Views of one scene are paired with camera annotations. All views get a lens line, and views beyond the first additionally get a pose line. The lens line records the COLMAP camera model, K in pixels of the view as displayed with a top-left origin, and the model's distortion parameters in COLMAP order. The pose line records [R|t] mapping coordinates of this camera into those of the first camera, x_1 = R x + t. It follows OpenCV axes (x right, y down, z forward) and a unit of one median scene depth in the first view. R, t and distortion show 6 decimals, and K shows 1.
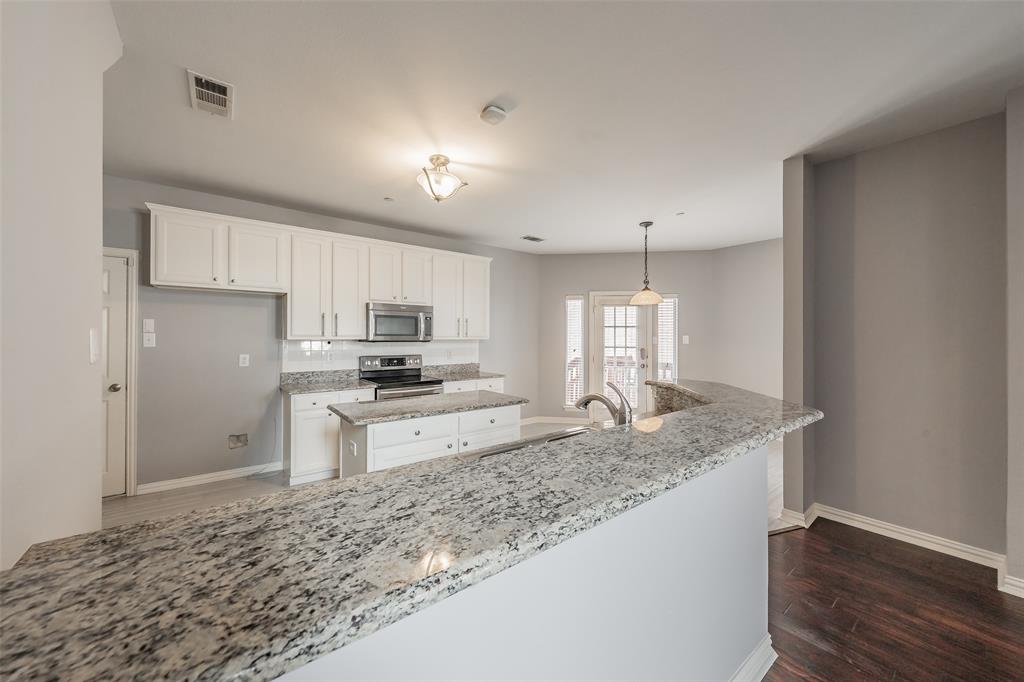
lens RADIAL K [[378.0, 0, 505.3], [0, 378.0, 336.0], [0, 0, 1]] dist [0.000610, 0.000030]
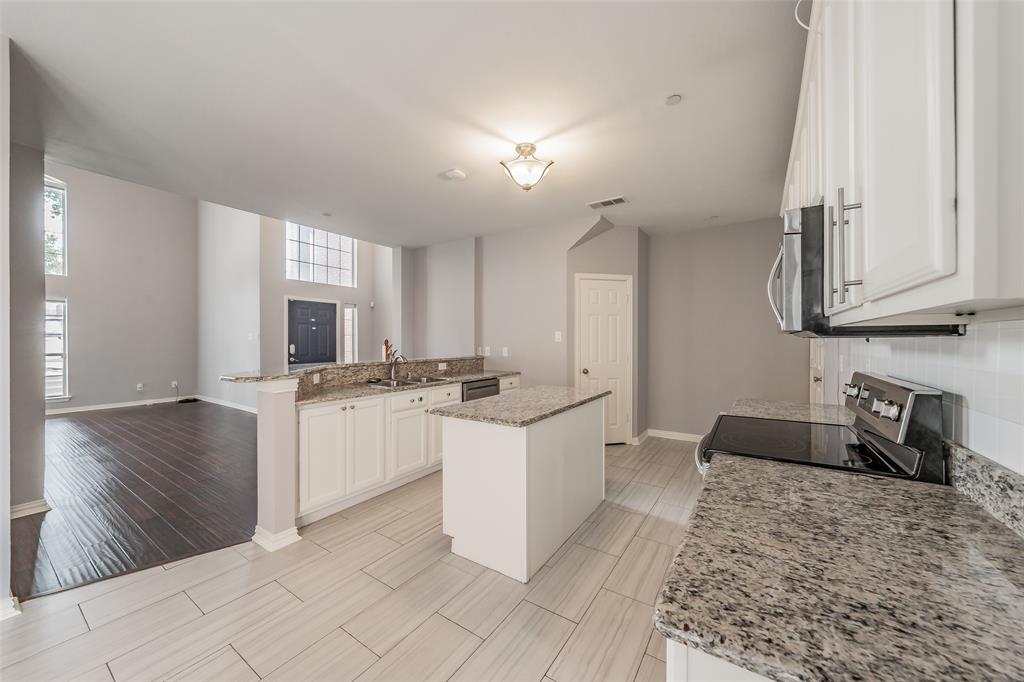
lens RADIAL K [[362.7, 0, 533.3], [0, 362.7, 340.3], [0, 0, 1]] dist [0.000091, 0.000007]
pose [[-0.936527, -0.004120, -0.350570, 0.085404], [-0.003707, 0.999991, -0.001852, 0.020607], [0.350575, -0.000435, -0.936535, 1.200302]]
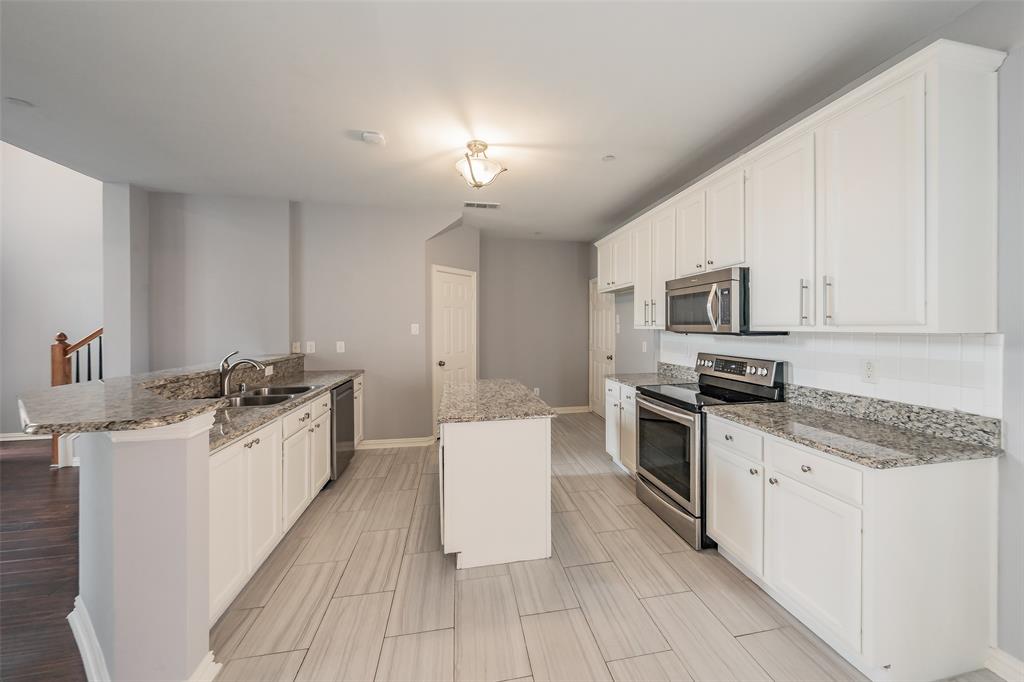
lens RADIAL K [[362.2, 0, 525.9], [0, 362.2, 328.0], [0, 0, 1]] dist [-0.001400, -0.000152]
pose [[-0.447370, 0.000967, -0.894348, 0.388637], [0.000408, 1.000000, 0.000877, 0.004682], [0.894349, 0.000028, -0.447370, 0.975221]]
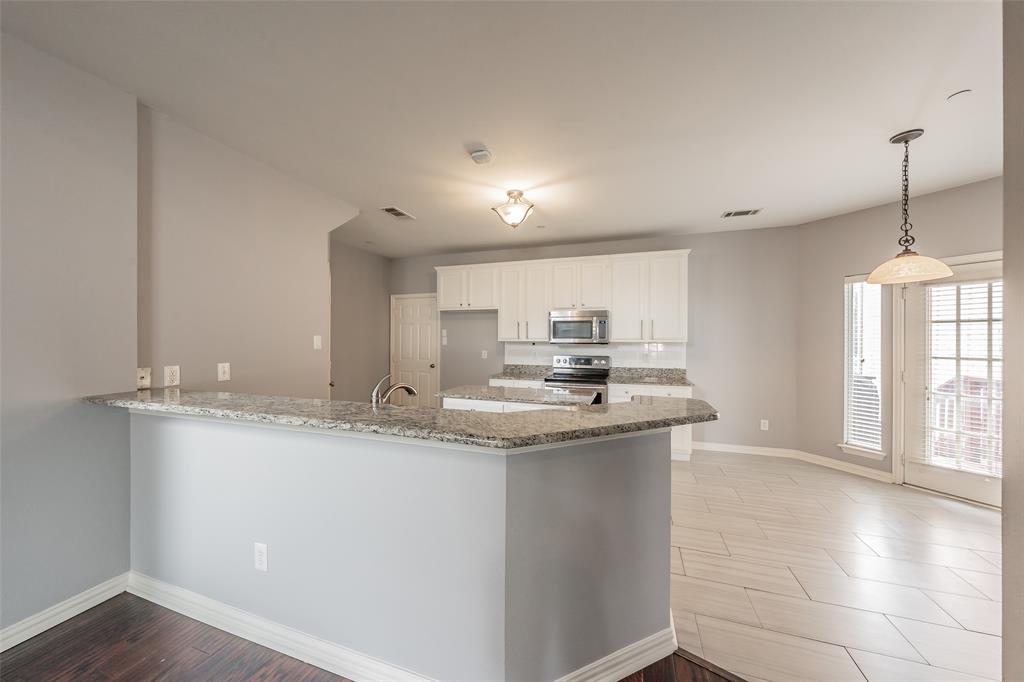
lens RADIAL K [[363.0, 0, 500.7], [0, 363.0, 338.8], [0, 0, 1]] dist [-0.000734, -0.000076]
pose [[0.540553, -0.002082, -0.841307, 0.498546], [0.000015, 0.999997, -0.002465, 0.002894], [0.841310, 0.001320, 0.540551, 0.208965]]
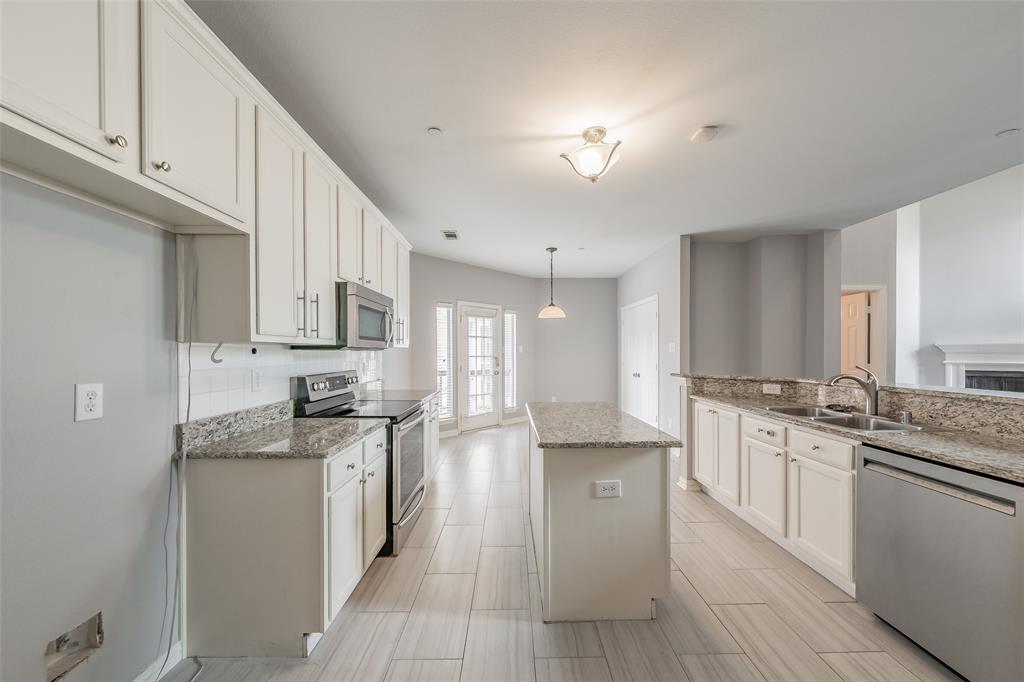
lens RADIAL K [[365.3, 0, 516.8], [0, 365.3, 355.8], [0, 0, 1]] dist [0.001470, 0.000034]
pose [[0.597077, -0.015190, 0.802040, -0.603719], [0.004980, 0.999872, 0.015230, 0.016846], [-0.802169, -0.005100, 0.597076, 0.410571]]
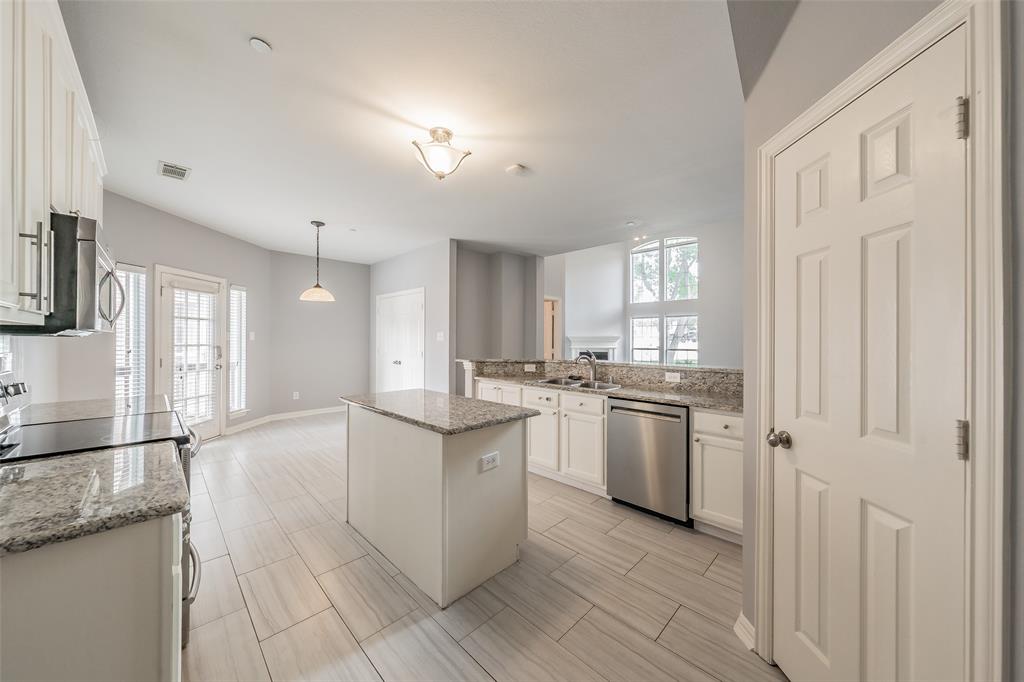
lens RADIAL K [[356.9, 0, 512.0], [0, 356.9, 341.0], [0, 0, 1]] dist [0.000430, 0.000010]
pose [[-0.126736, -0.007888, 0.991905, -0.664822], [-0.004292, 0.999963, 0.007404, 0.016653], [-0.991927, -0.003319, -0.126765, 0.596387]]
